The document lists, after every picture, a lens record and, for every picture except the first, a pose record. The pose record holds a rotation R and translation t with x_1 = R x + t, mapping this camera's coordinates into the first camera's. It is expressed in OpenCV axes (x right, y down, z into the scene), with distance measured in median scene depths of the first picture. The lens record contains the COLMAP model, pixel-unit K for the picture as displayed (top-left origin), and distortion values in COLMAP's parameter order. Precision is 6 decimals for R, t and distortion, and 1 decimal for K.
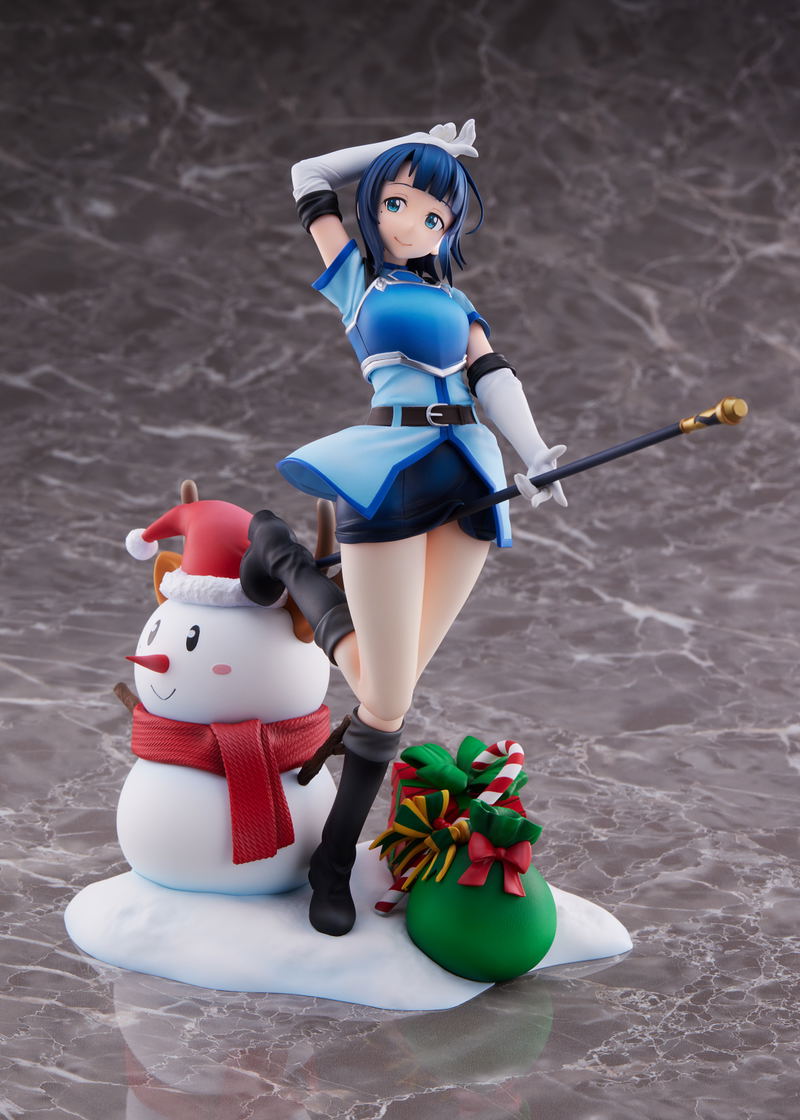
lens RADIAL K [[4641.0, 0, 400.0], [0, 4641.0, 560.0], [0, 0, 1]] dist [-0.066469, 2.938931]
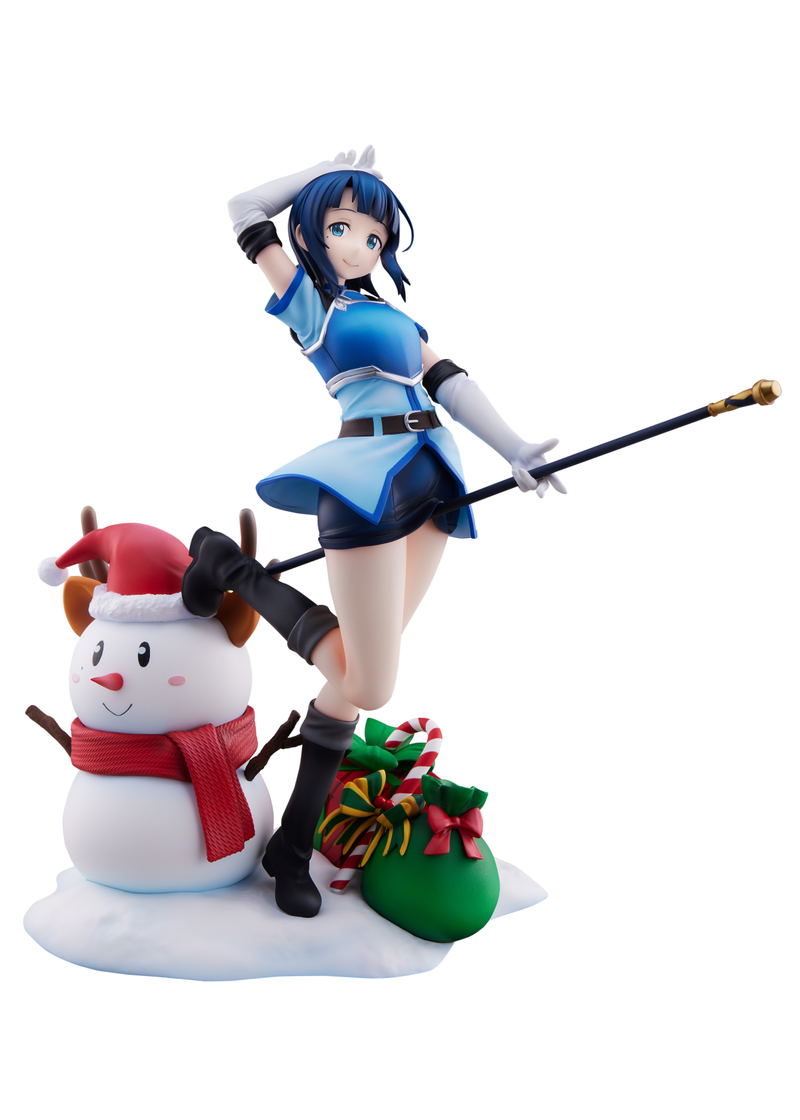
lens RADIAL K [[4641.0, 0, 400.0], [0, 4641.0, 560.0], [0, 0, 1]] dist [-0.066469, 2.938931]
pose [[0.950872, -0.103501, 0.291769, -0.304970], [0.100207, 0.994620, 0.026253, -0.027243], [-0.292917, 0.004275, 0.956128, -0.025724]]
